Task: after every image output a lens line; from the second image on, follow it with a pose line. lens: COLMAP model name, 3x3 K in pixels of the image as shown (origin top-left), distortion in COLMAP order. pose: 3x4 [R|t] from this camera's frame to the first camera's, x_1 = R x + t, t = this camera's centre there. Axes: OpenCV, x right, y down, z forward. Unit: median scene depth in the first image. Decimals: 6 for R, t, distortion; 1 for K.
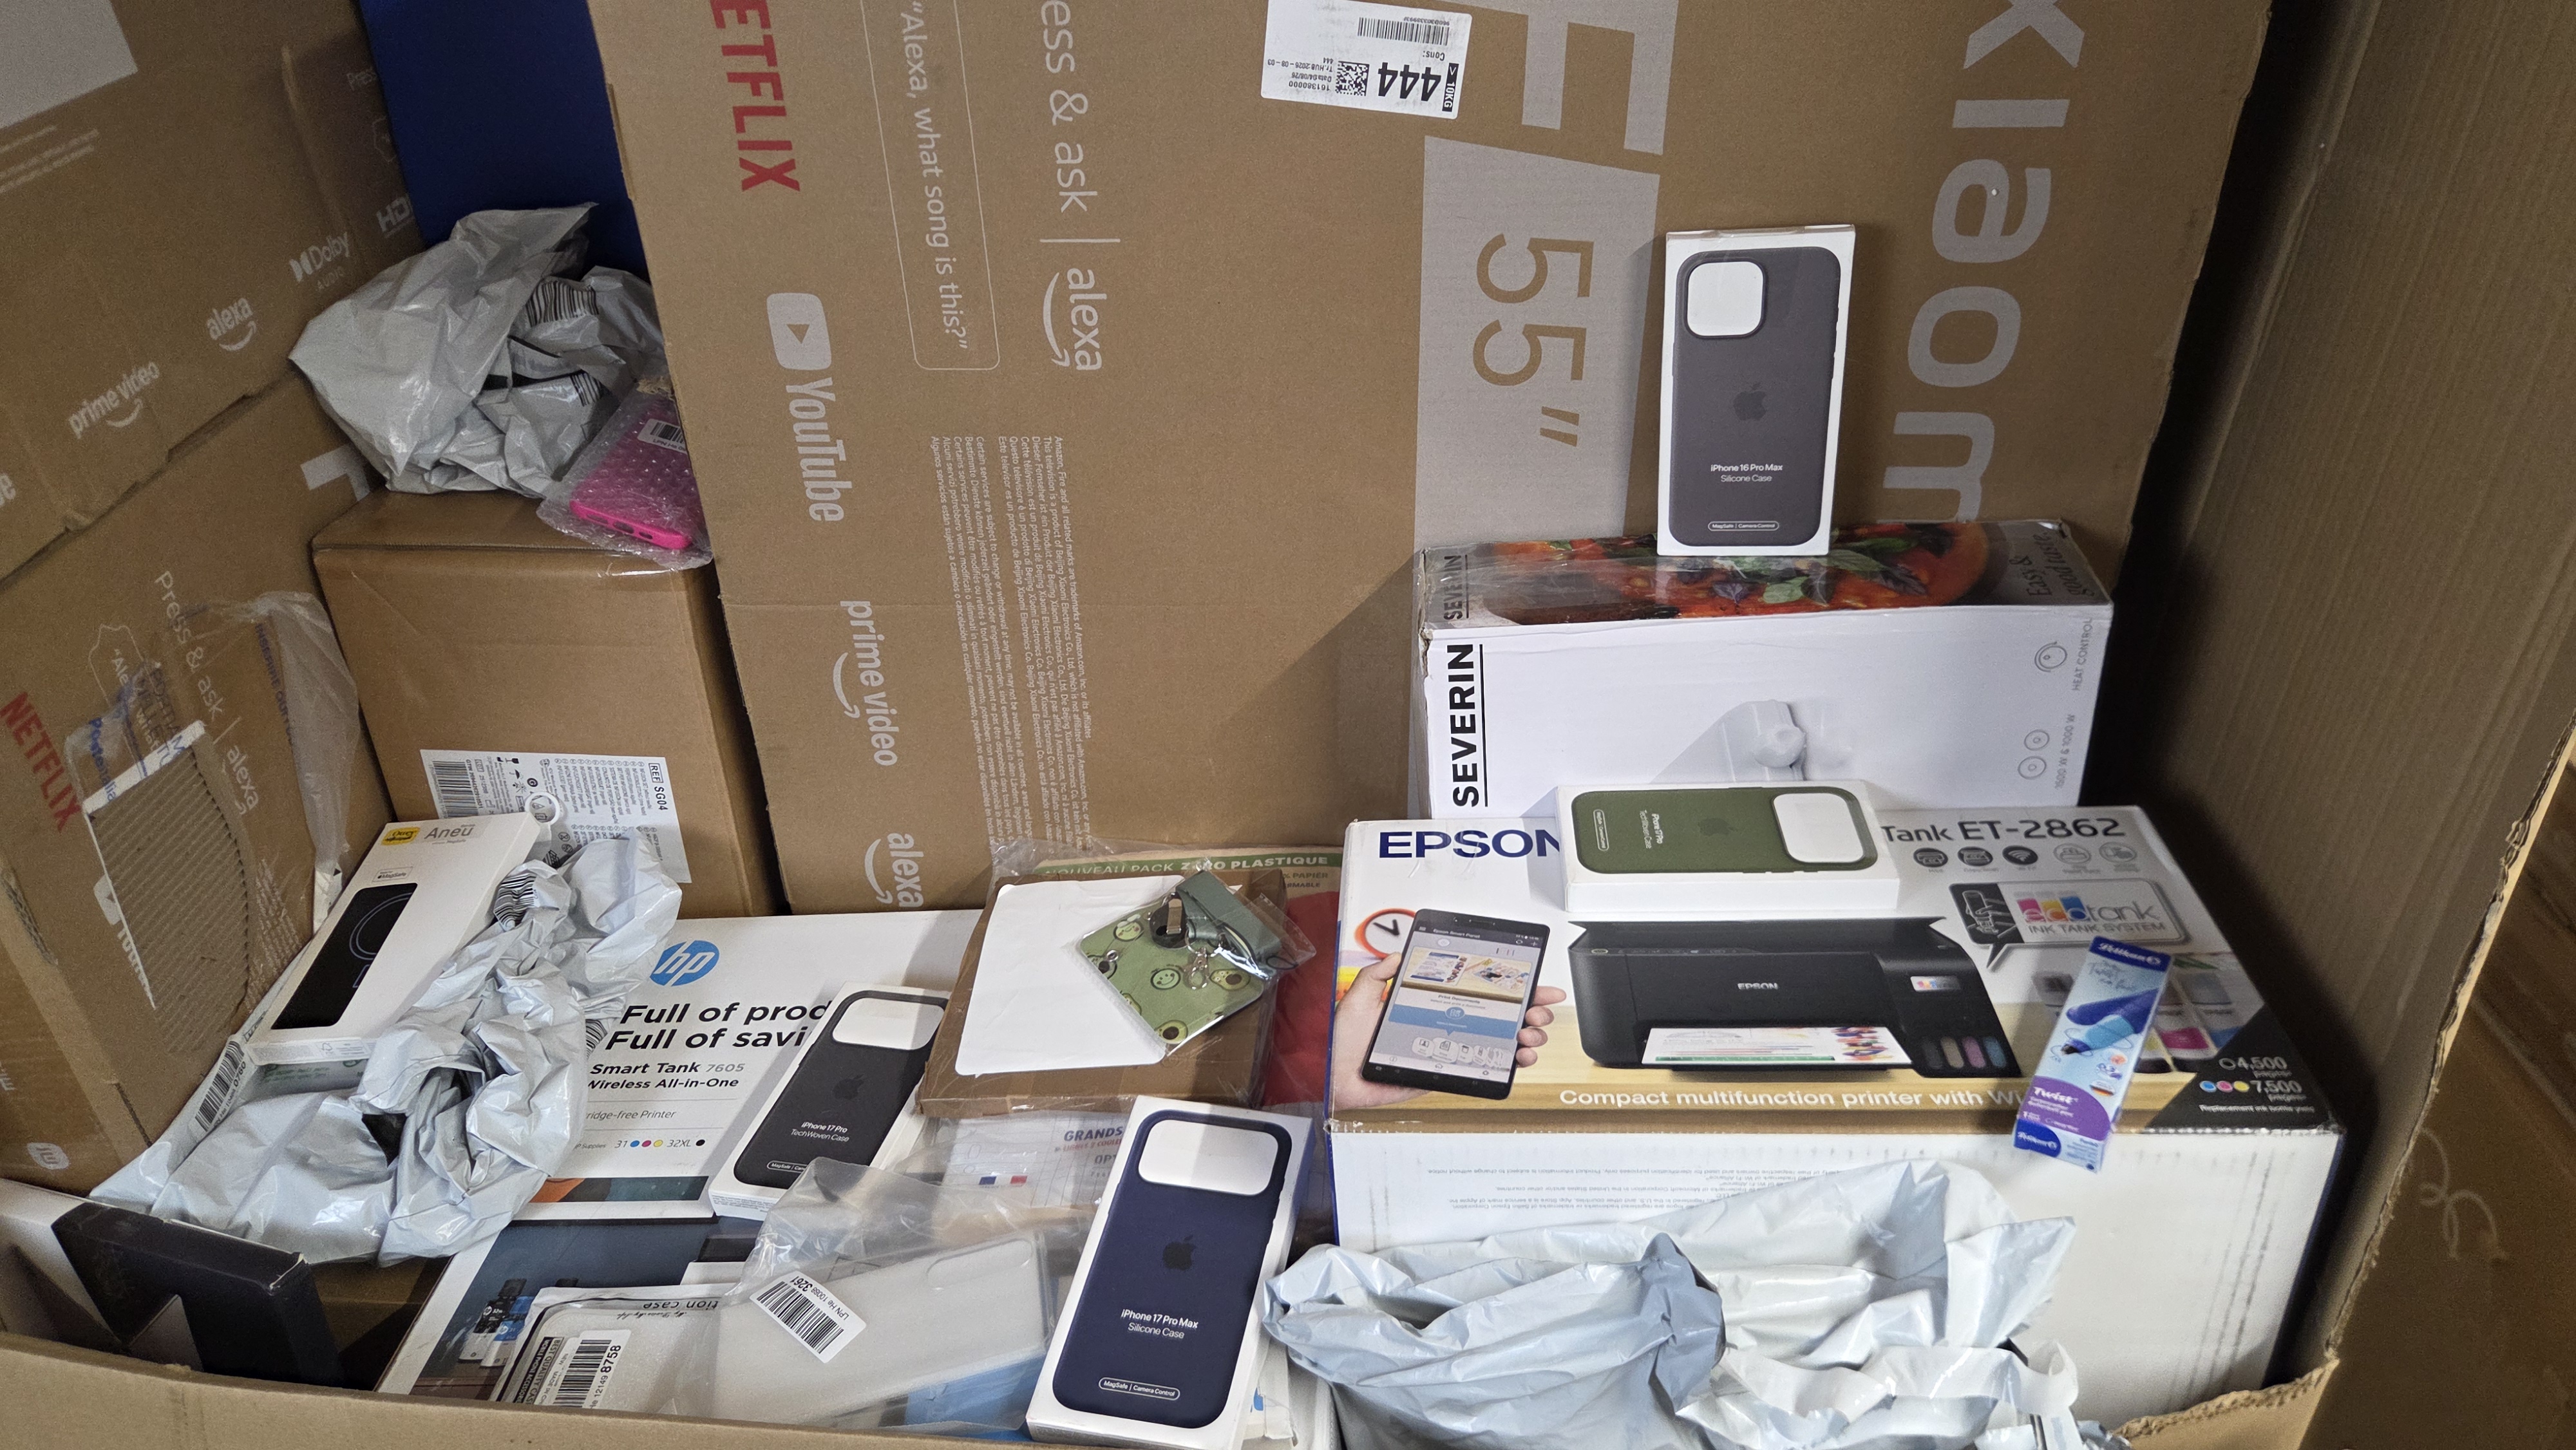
lens RADIAL K [[1732.2, 0, 1288.2], [0, 1732.2, 722.7], [0, 0, 1]] dist [0.063303, -0.063331]
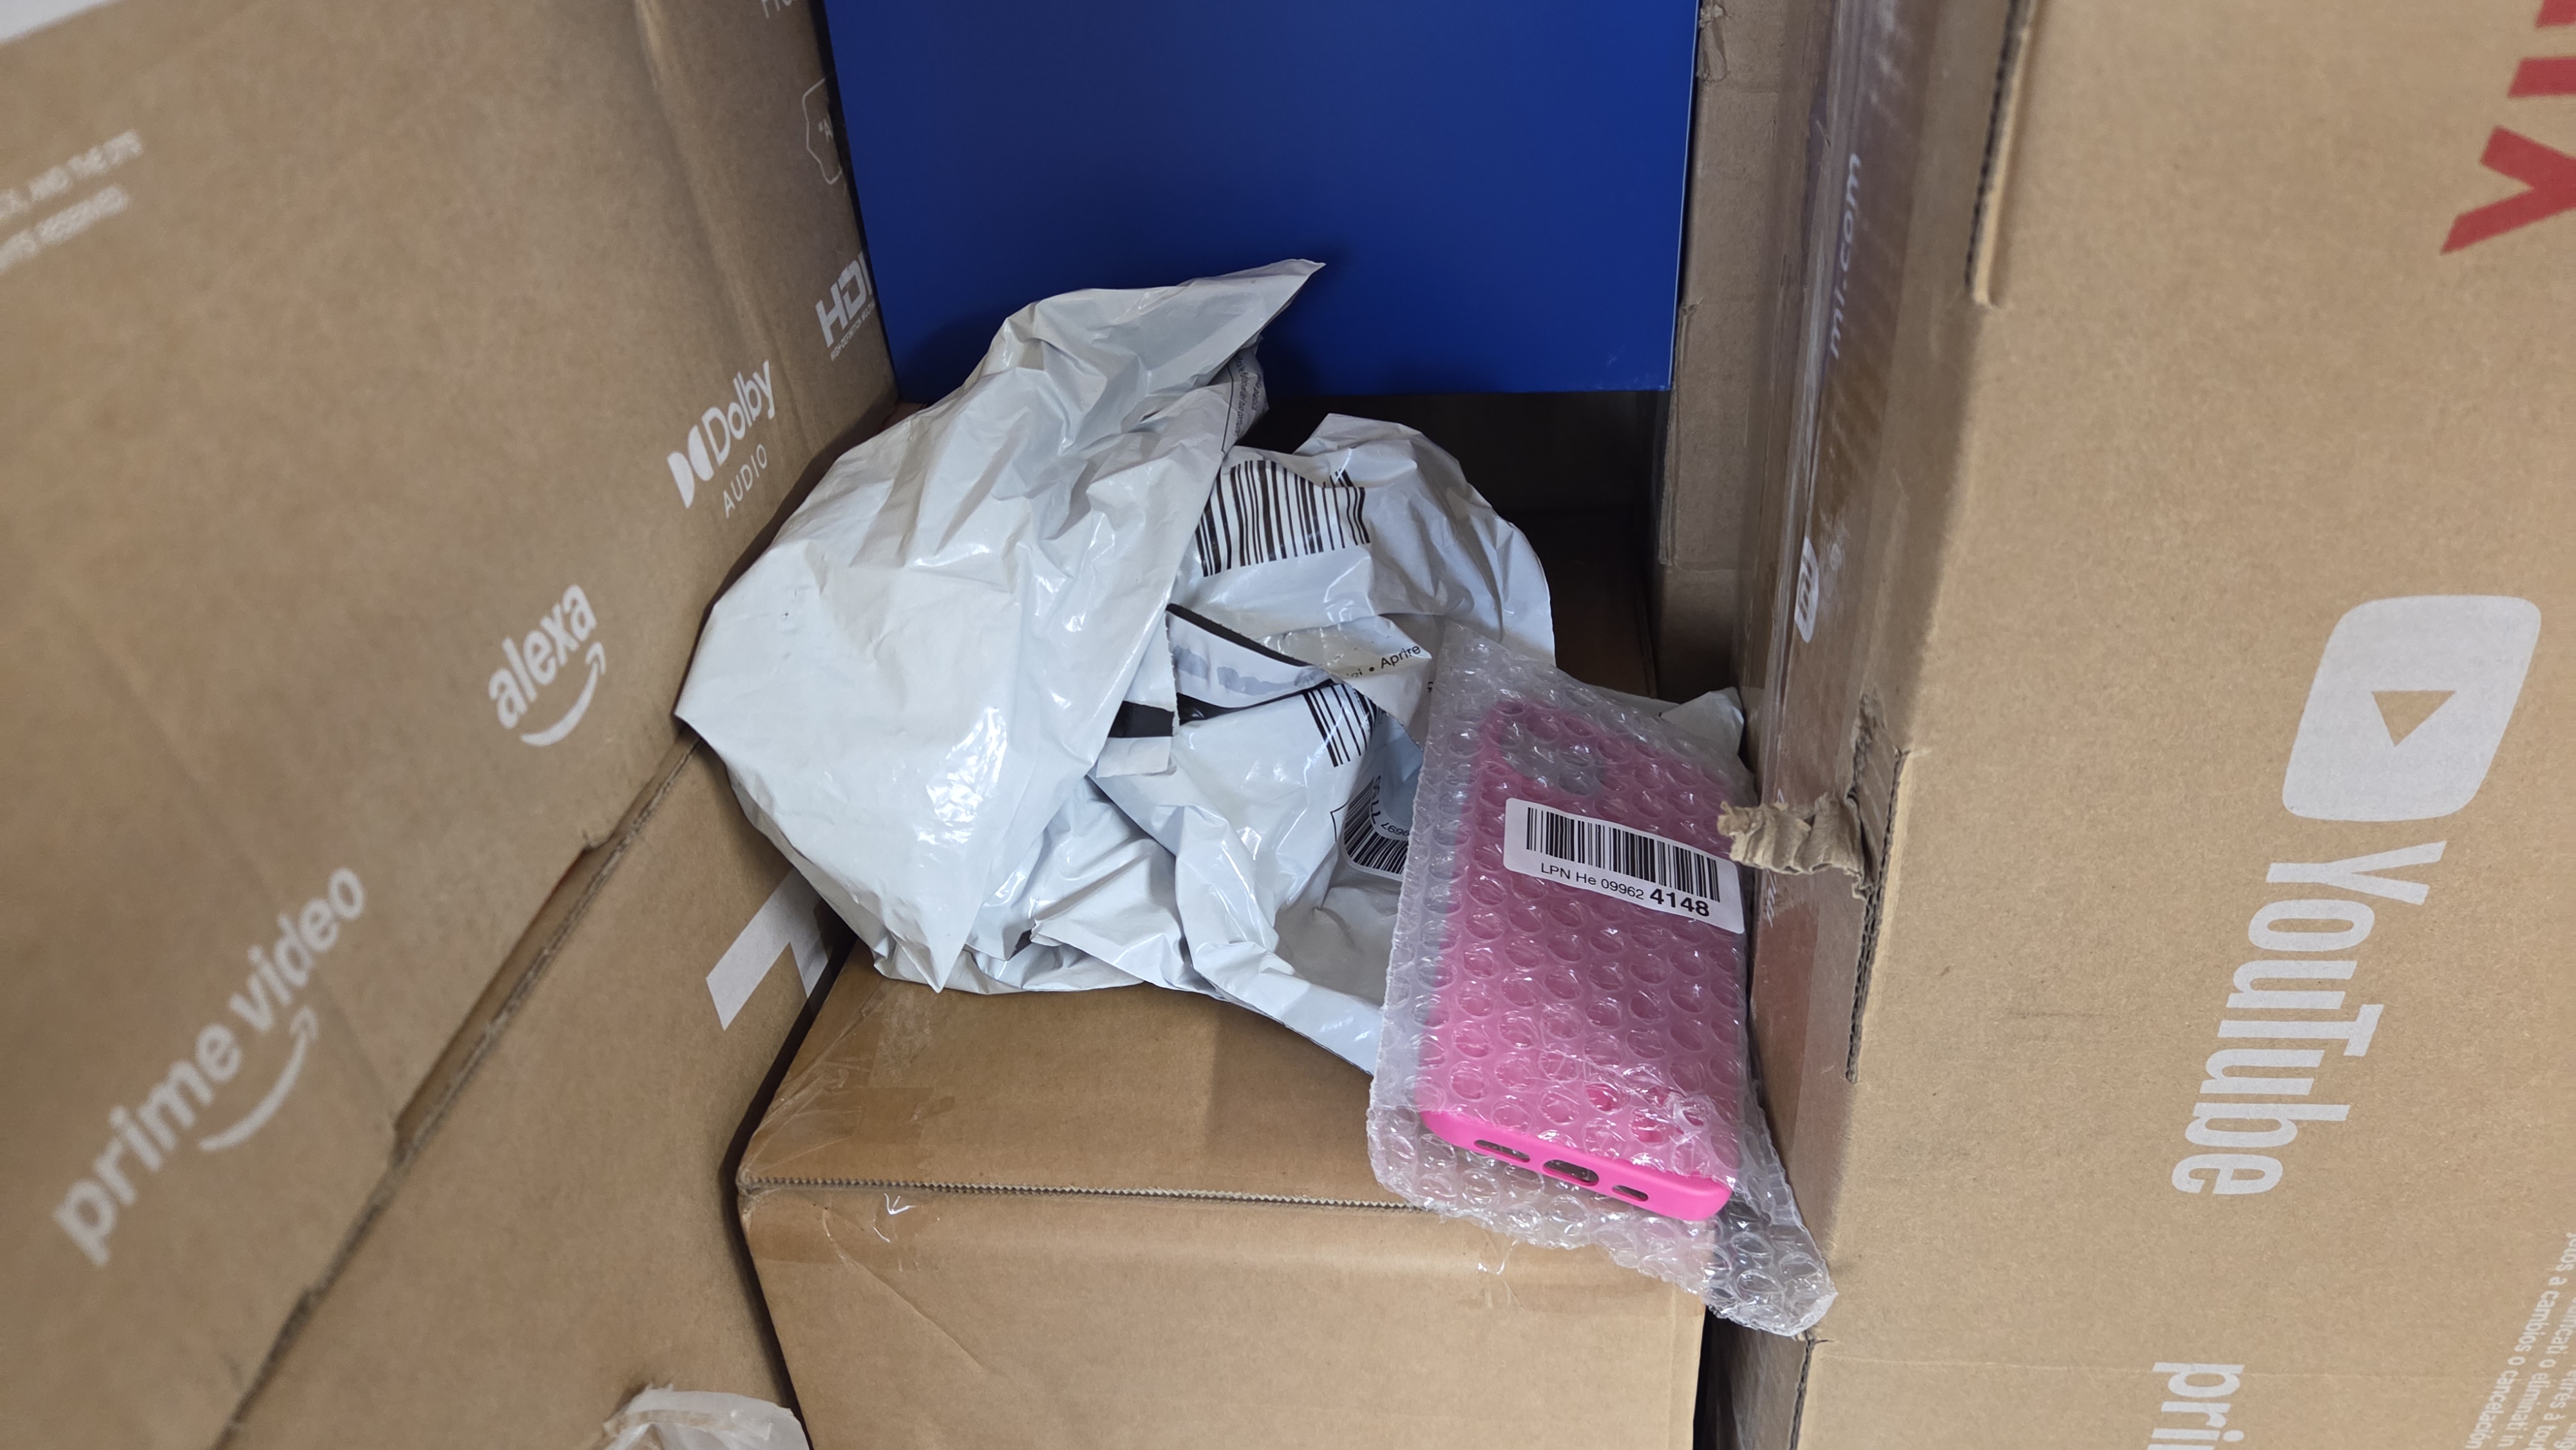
lens RADIAL K [[1732.2, 0, 1278.9], [0, 1732.2, 733.3], [0, 0, 1]] dist [0.063303, -0.063331]
pose [[0.996660, -0.014333, -0.080395, -0.453953], [0.016347, 0.999568, 0.024443, -0.235385], [0.080010, -0.025676, 0.996463, 0.703202]]
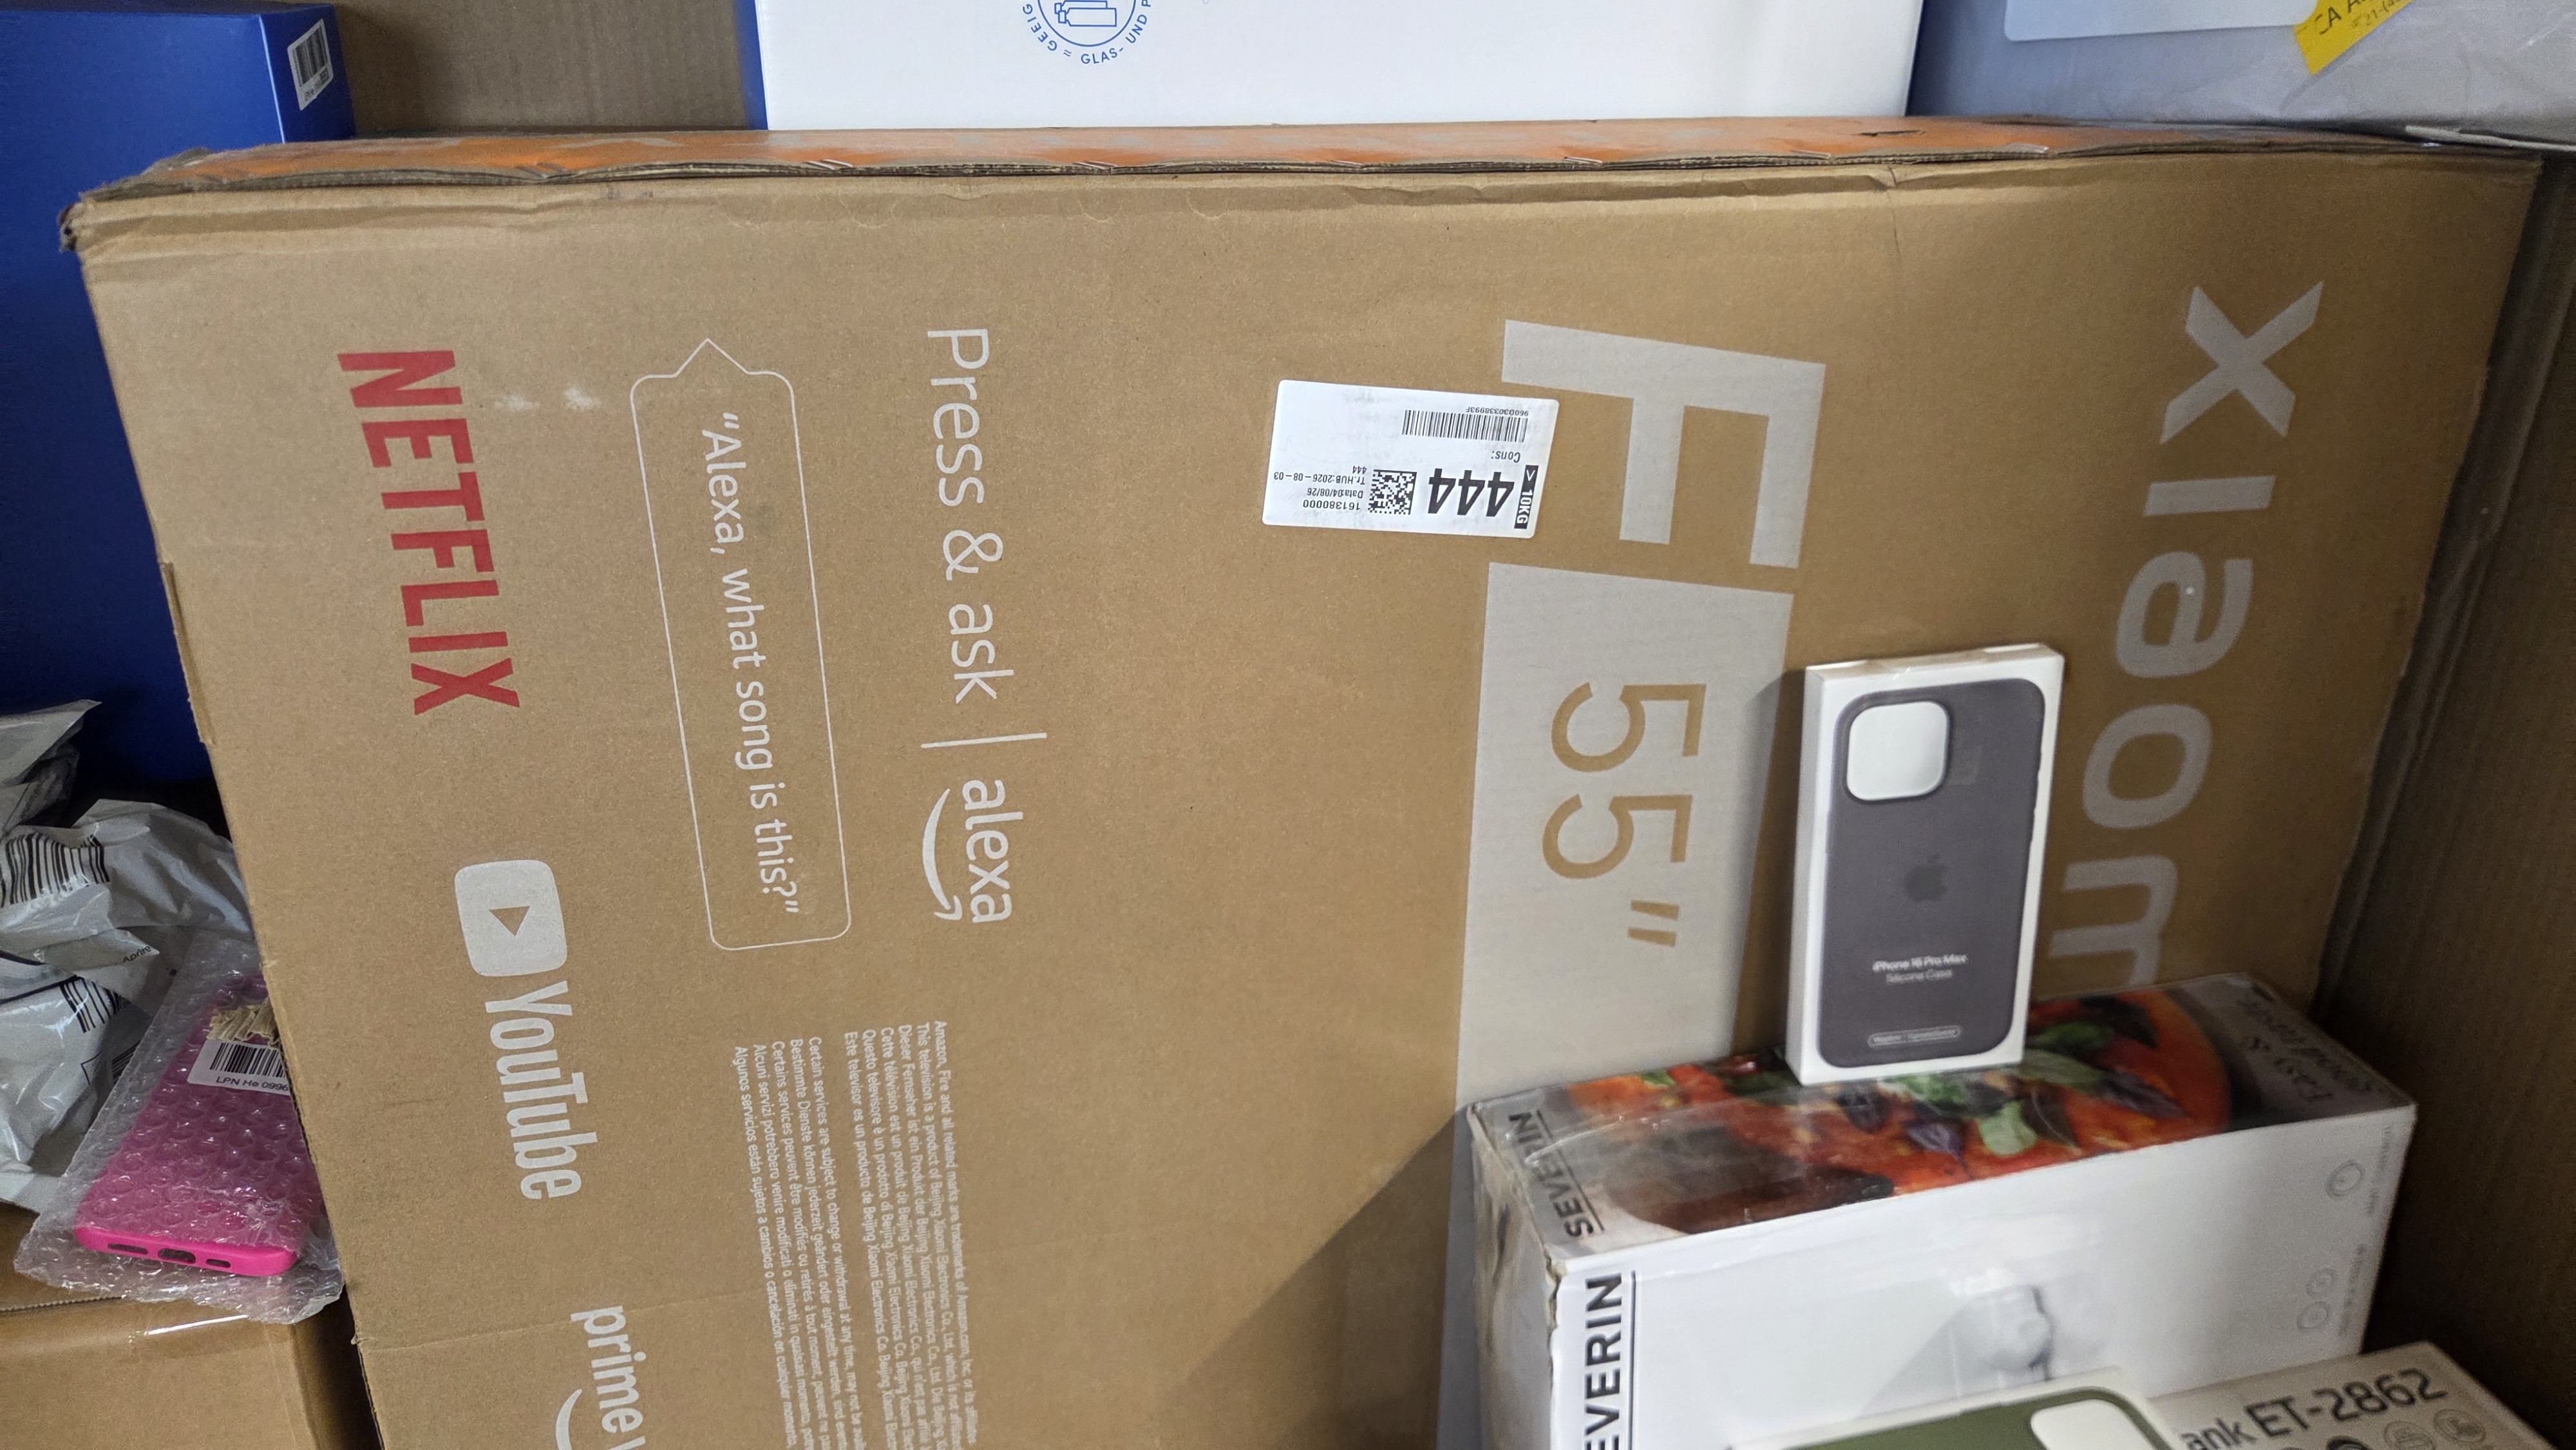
lens RADIAL K [[1732.2, 0, 1277.1], [0, 1732.2, 716.4], [0, 0, 1]] dist [0.063303, -0.063331]
pose [[0.962503, -0.083797, 0.258005, -0.177718], [0.125236, 0.980935, -0.148604, -0.172122], [-0.240633, 0.175344, 0.954647, 0.344313]]
